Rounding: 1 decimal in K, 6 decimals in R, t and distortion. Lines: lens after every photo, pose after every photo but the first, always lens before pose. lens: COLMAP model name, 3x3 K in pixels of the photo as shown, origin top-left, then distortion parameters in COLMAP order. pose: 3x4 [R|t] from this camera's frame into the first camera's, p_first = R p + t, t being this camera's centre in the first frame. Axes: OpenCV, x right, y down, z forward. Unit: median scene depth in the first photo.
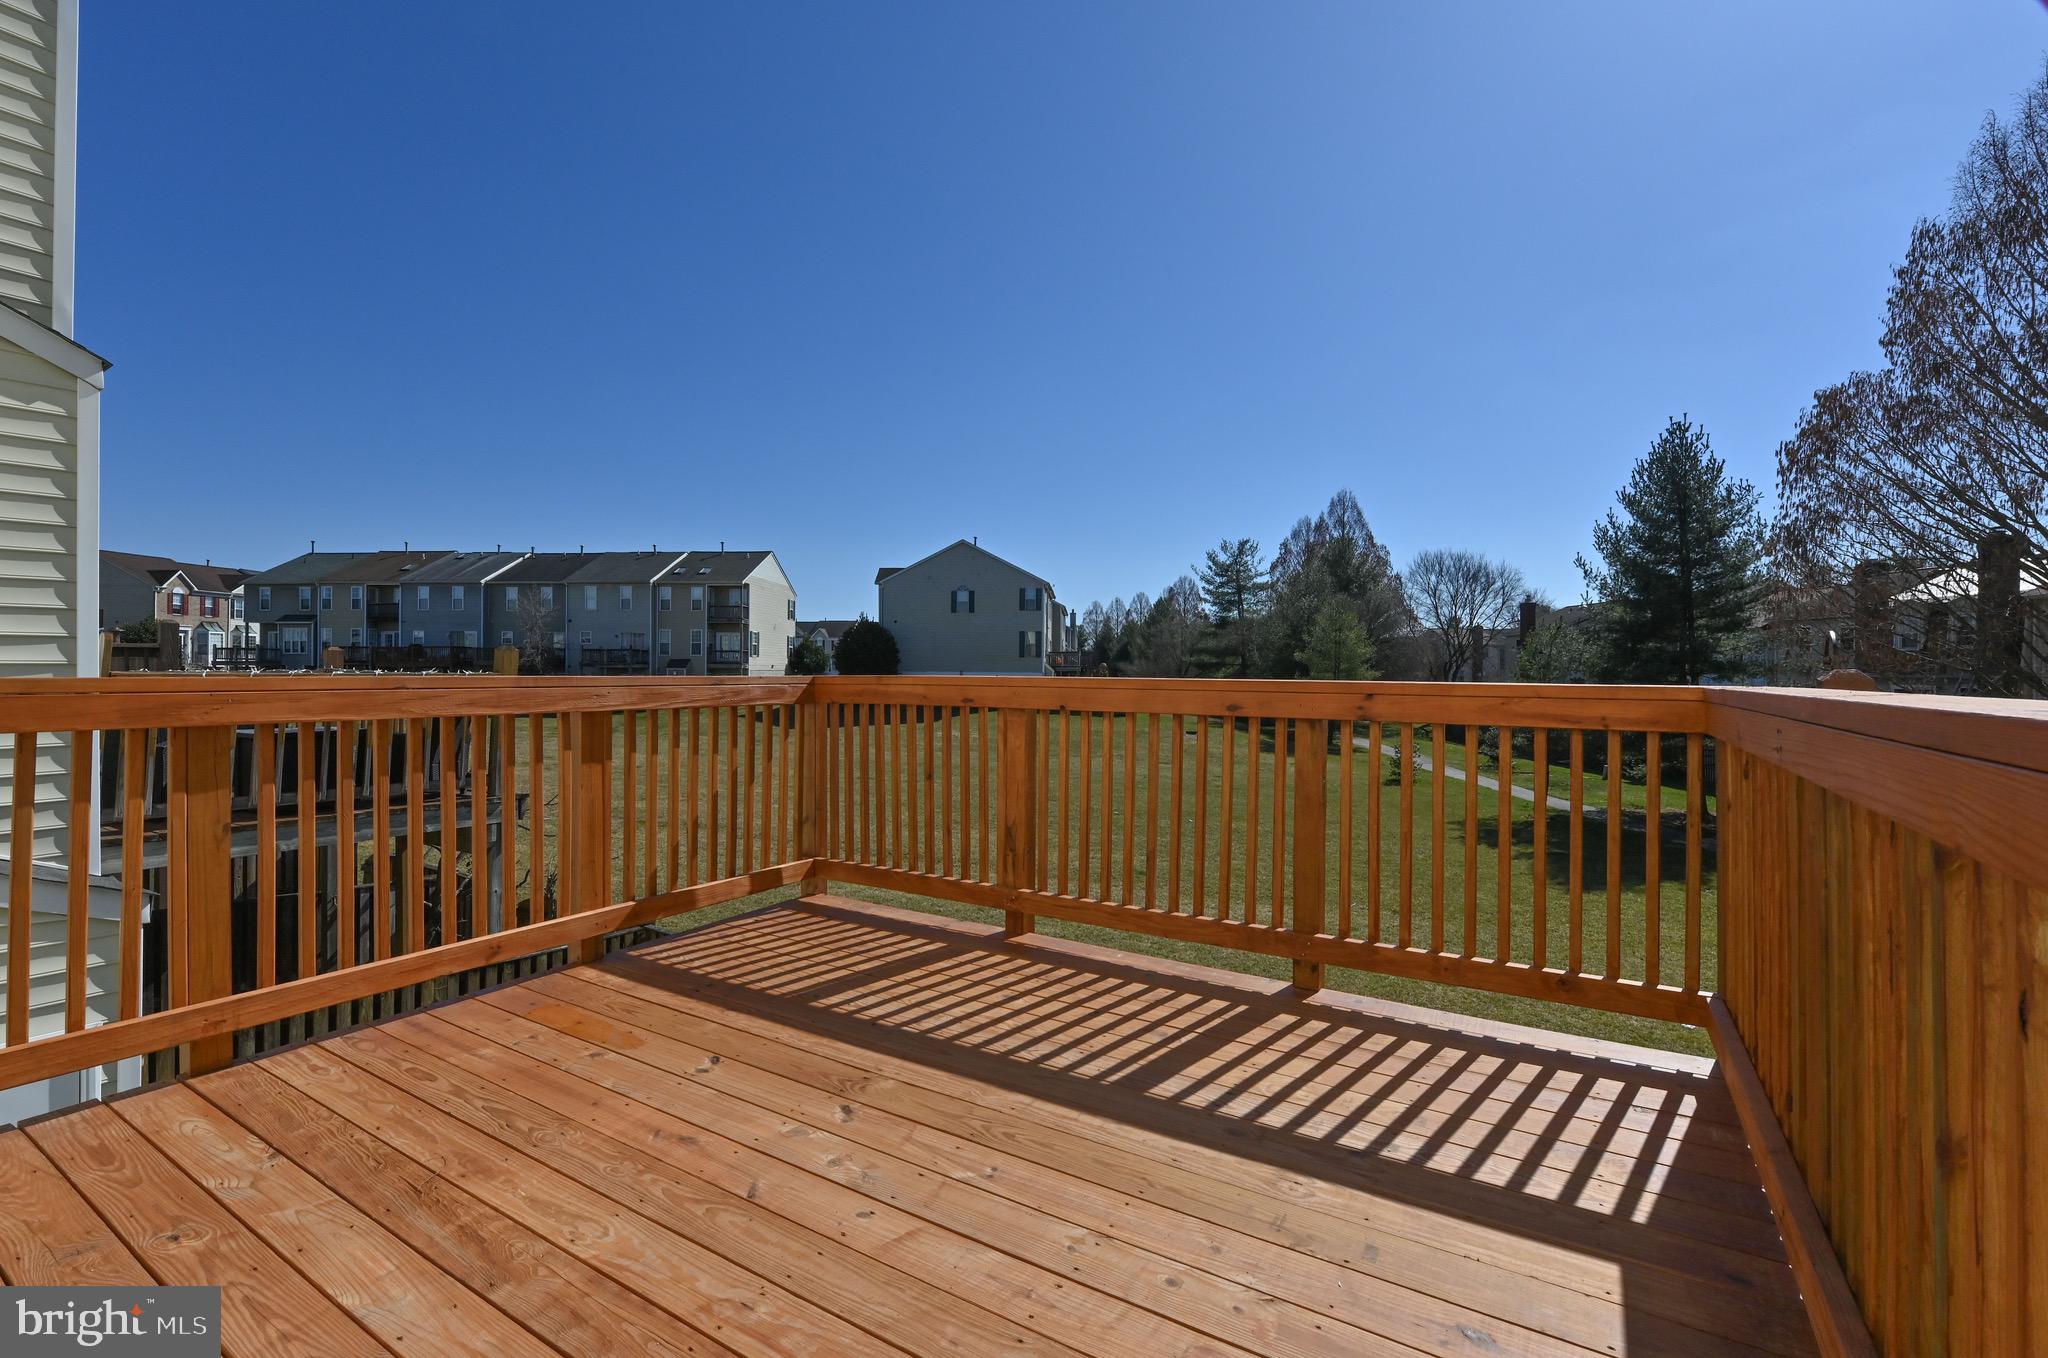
lens RADIAL K [[933.1, 0, 1024.0], [0, 933.1, 679.0], [0, 0, 1]] dist [-0.000540, 0.000039]
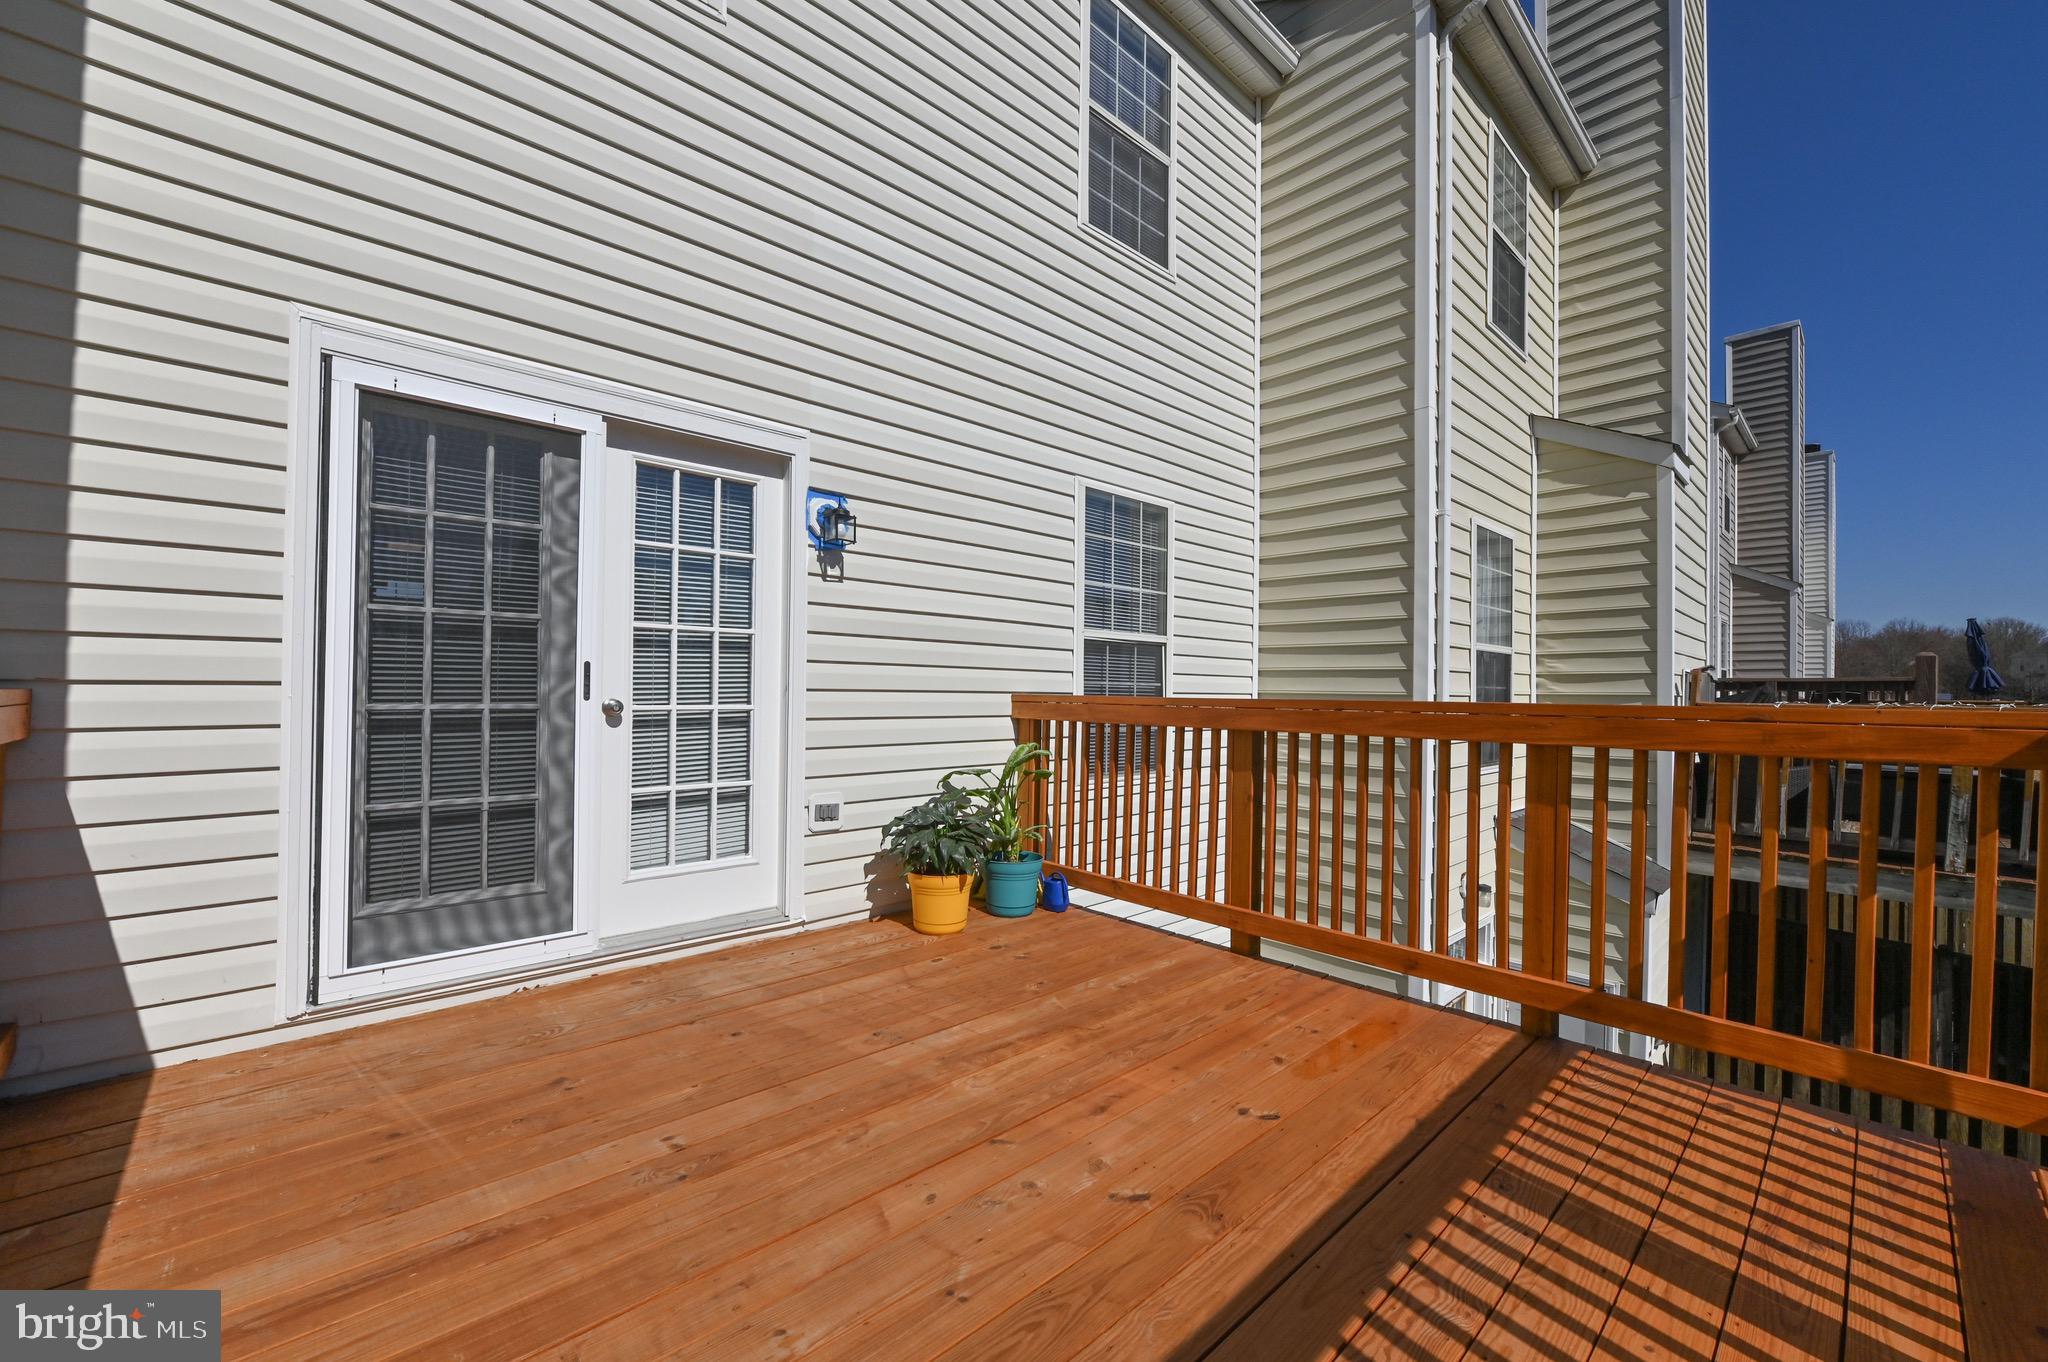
lens RADIAL K [[821.2, 0, 1032.8], [0, 821.2, 690.2], [0, 0, 1]] dist [-0.009533, -0.000216]
pose [[-0.277770, -0.010169, -0.960594, 0.480151], [-0.020077, 0.999787, -0.004778, -0.001921], [0.960438, 0.017959, -0.277915, 0.935671]]
